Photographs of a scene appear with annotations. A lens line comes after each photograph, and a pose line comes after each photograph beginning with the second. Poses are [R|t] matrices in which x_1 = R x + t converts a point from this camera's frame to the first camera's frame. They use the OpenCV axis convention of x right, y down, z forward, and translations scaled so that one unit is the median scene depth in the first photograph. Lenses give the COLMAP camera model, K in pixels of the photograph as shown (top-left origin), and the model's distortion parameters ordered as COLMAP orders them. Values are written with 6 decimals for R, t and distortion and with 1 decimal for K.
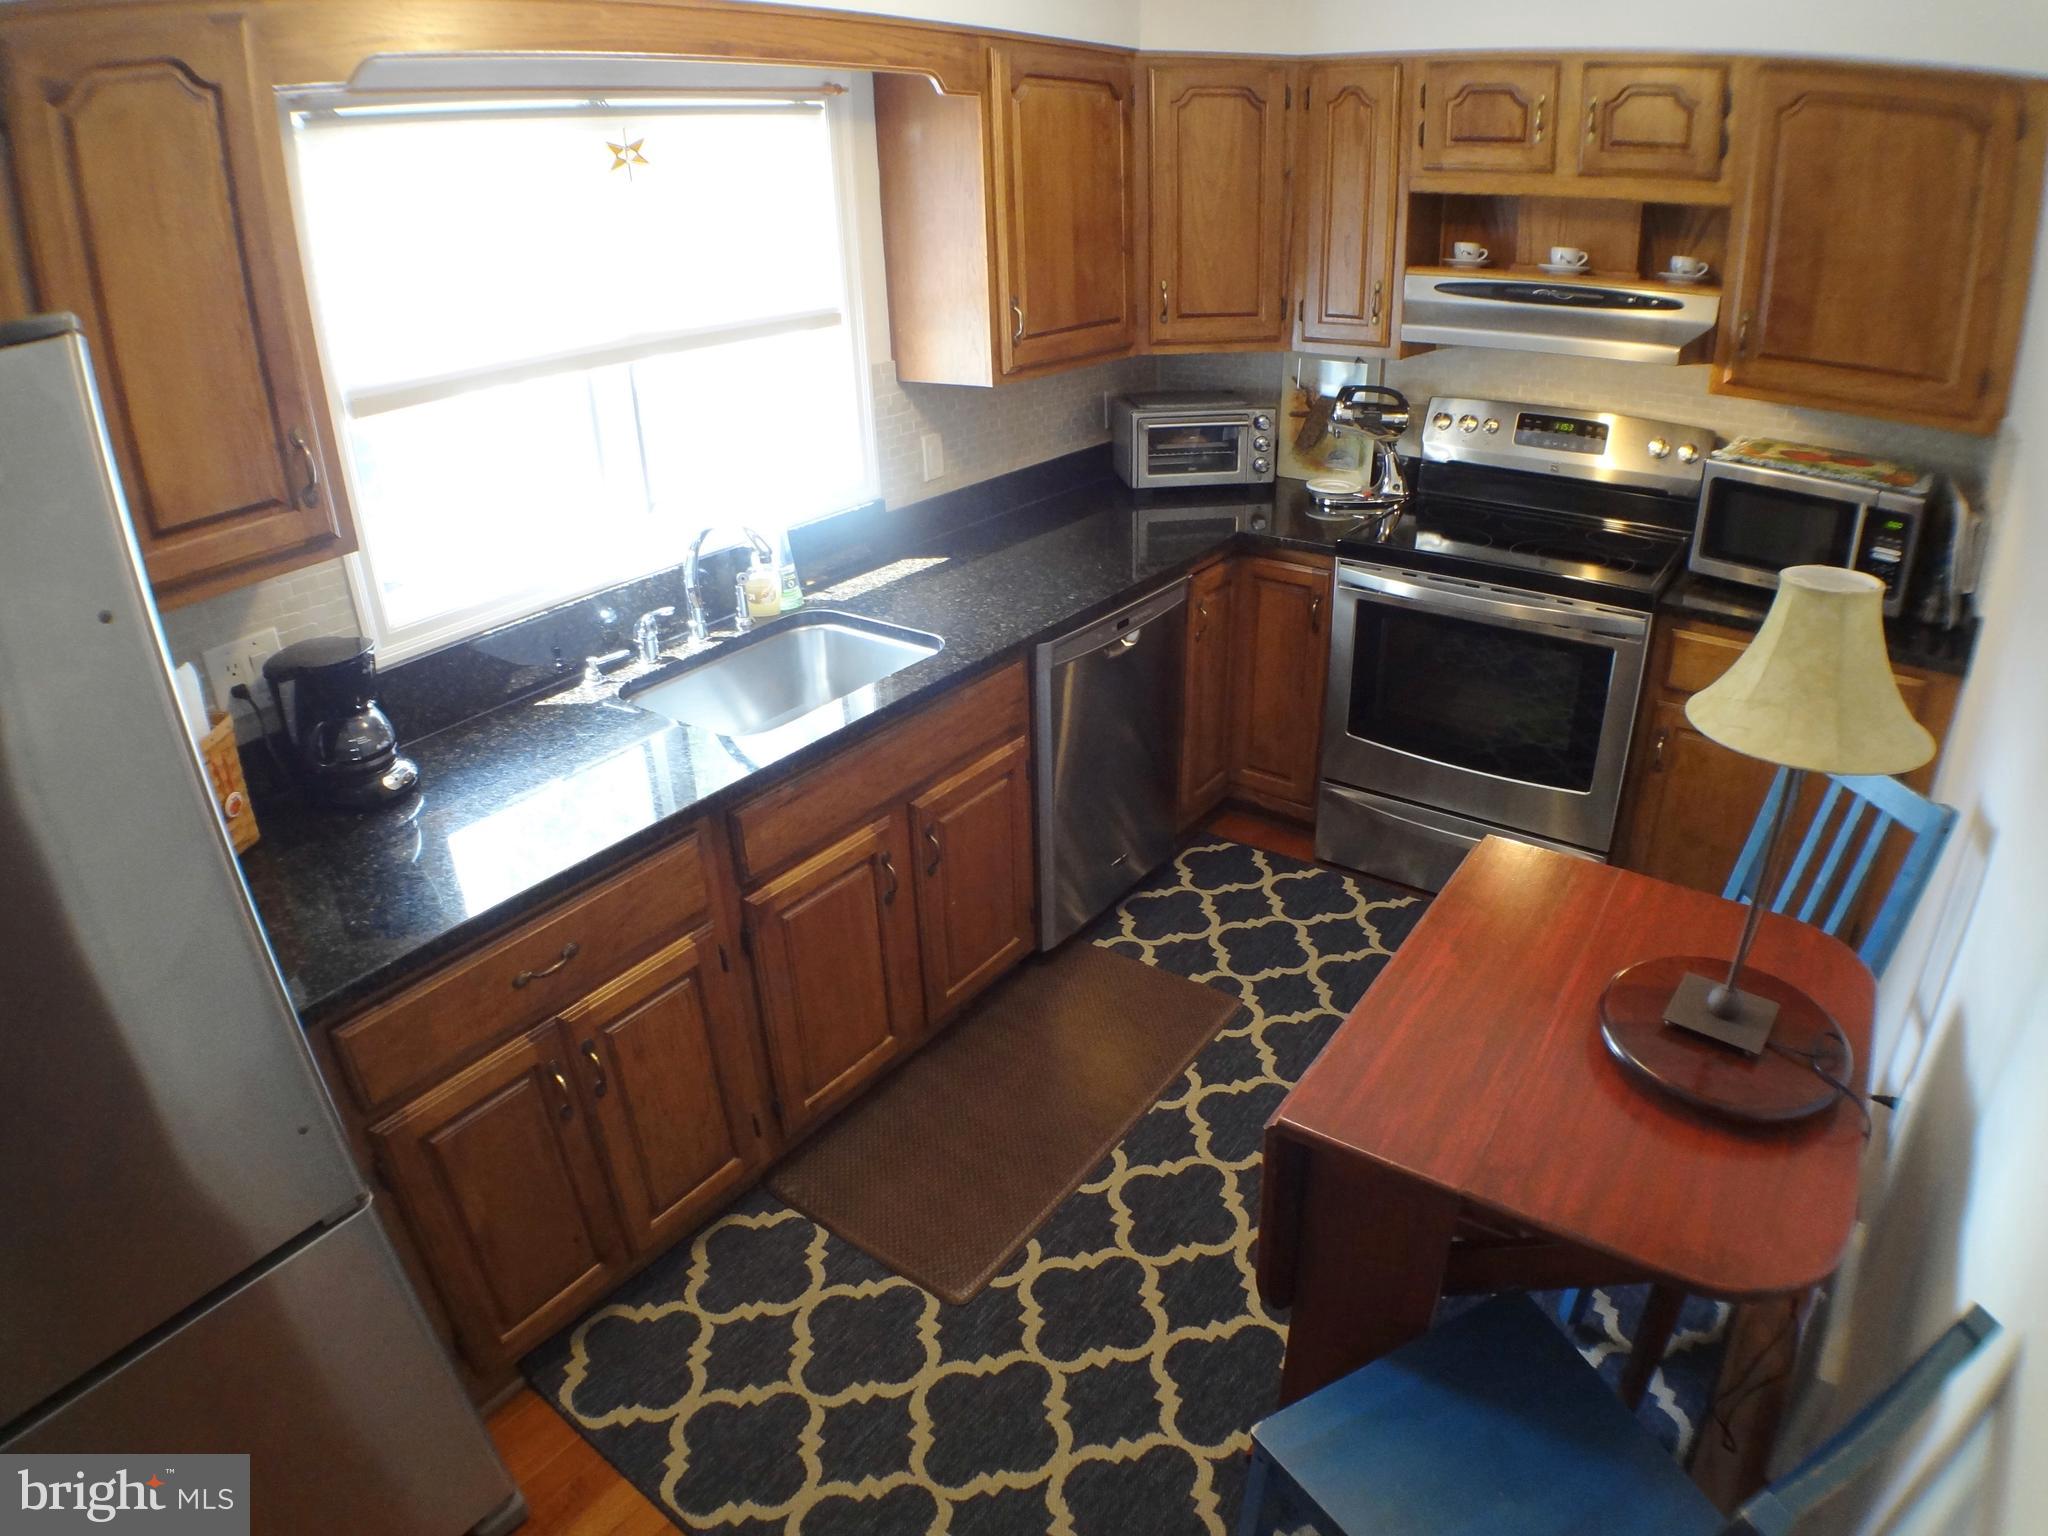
lens RADIAL K [[1202.3, 0, 997.7], [0, 1202.3, 769.2], [0, 0, 1]] dist [-0.199717, 0.053474]
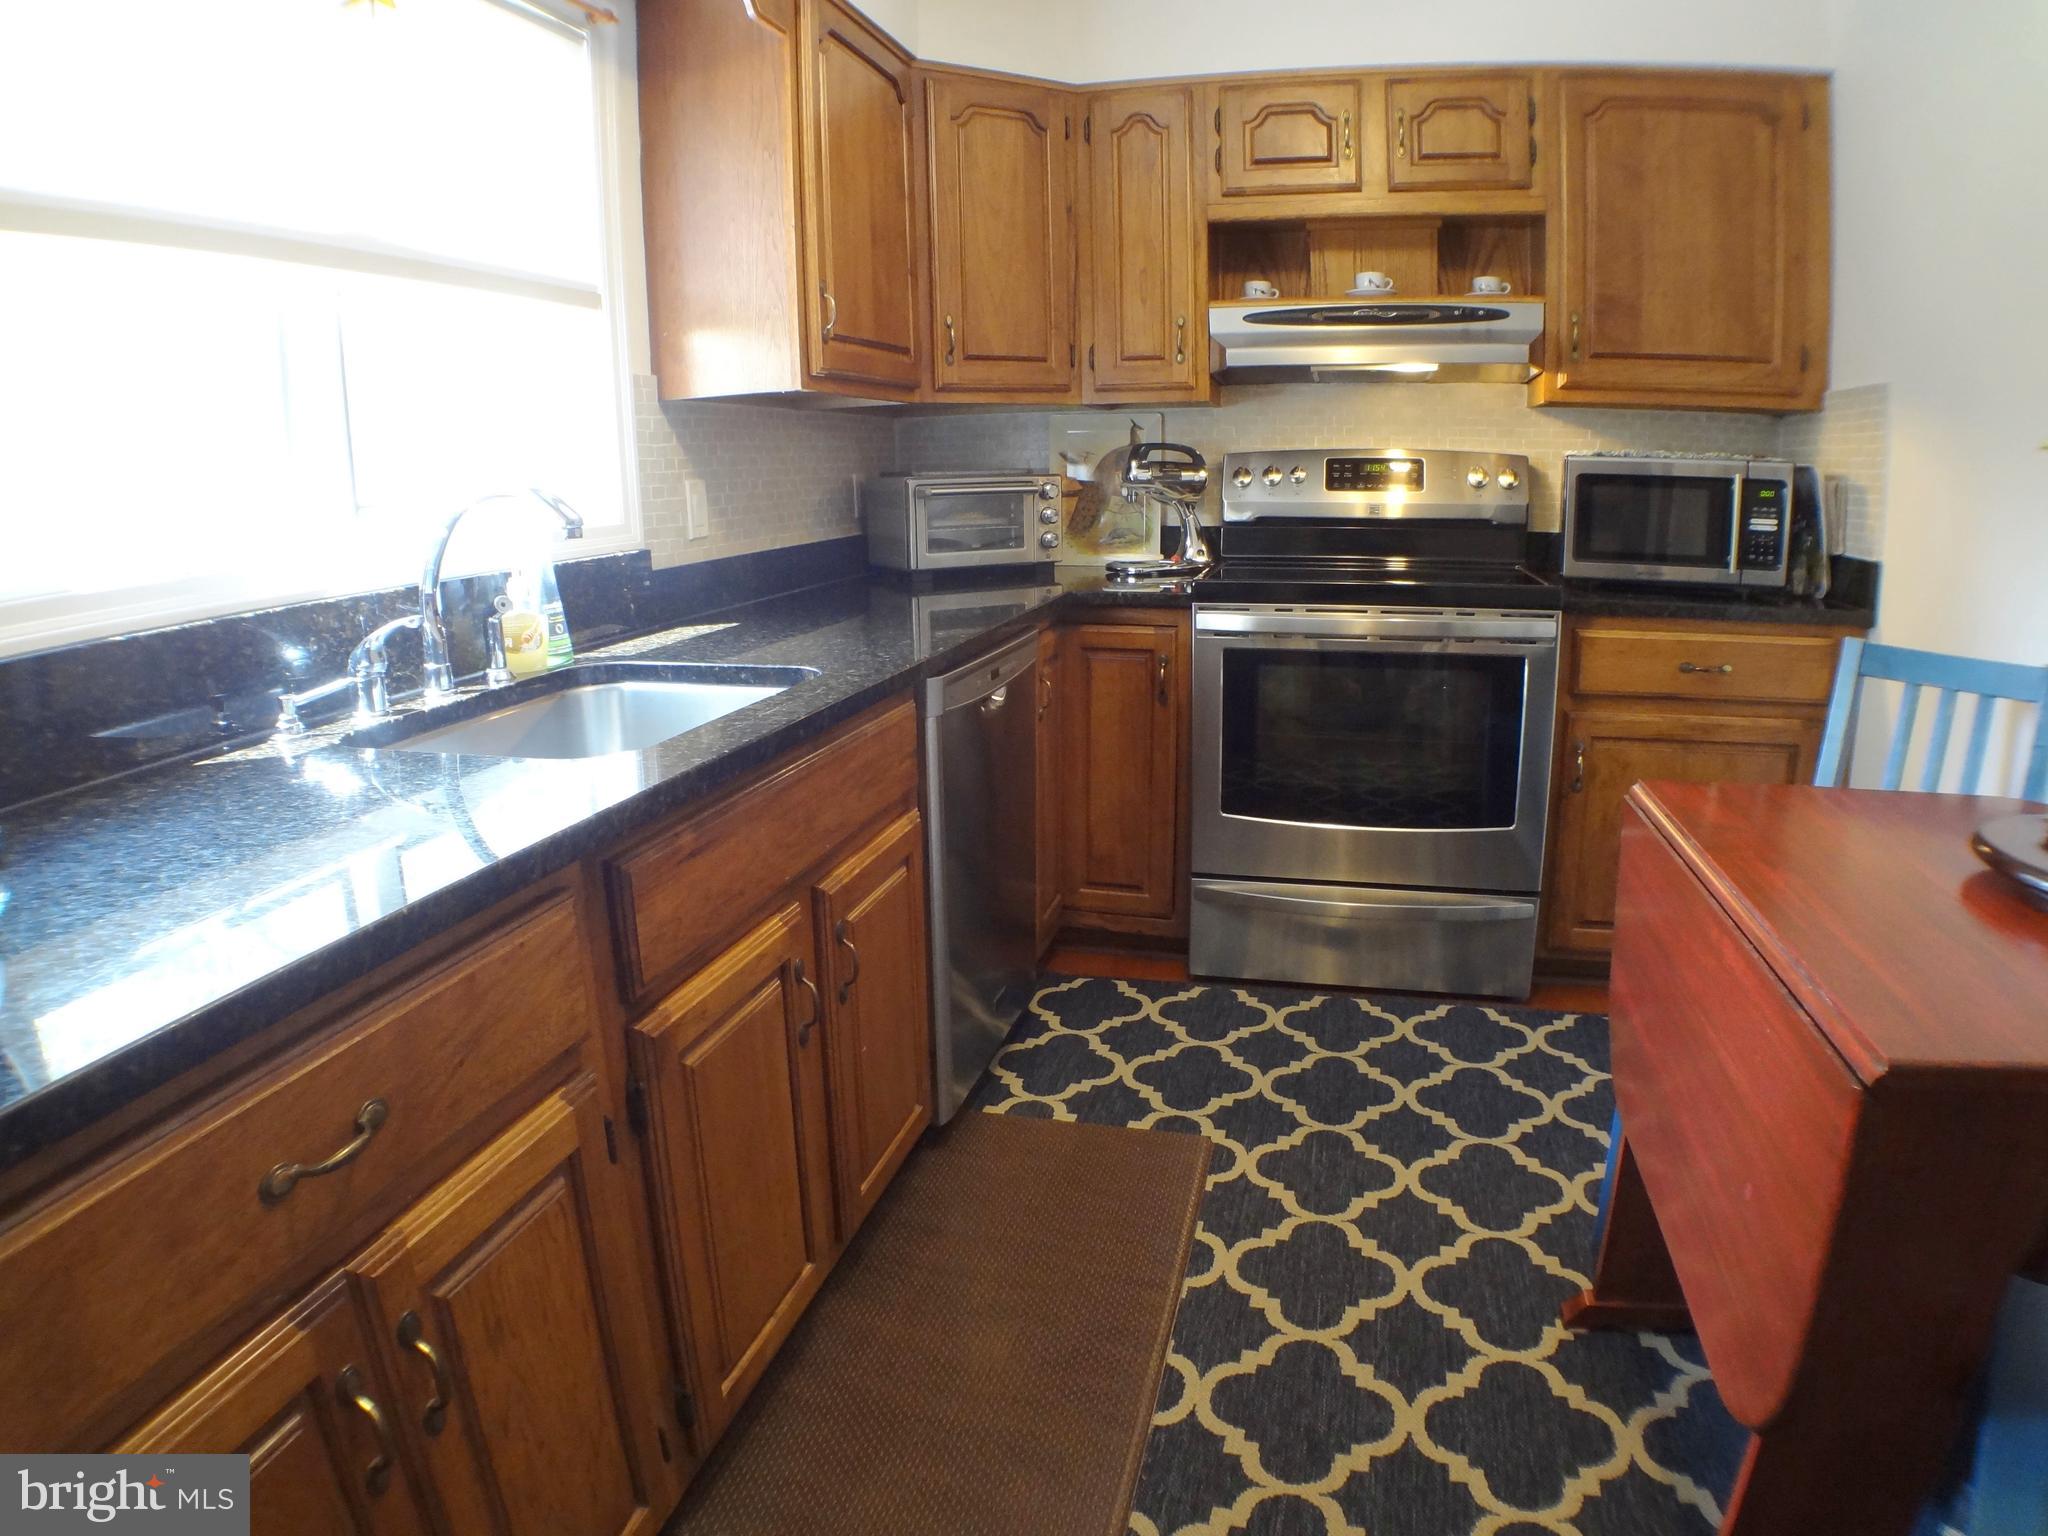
lens RADIAL K [[1202.3, 0, 997.7], [0, 1202.3, 769.2], [0, 0, 1]] dist [-0.199717, 0.053474]
pose [[0.931264, -0.074072, 0.356737, -0.184537], [0.151178, 0.969409, -0.193366, 0.094805], [-0.331501, 0.234006, 0.913974, 0.310587]]
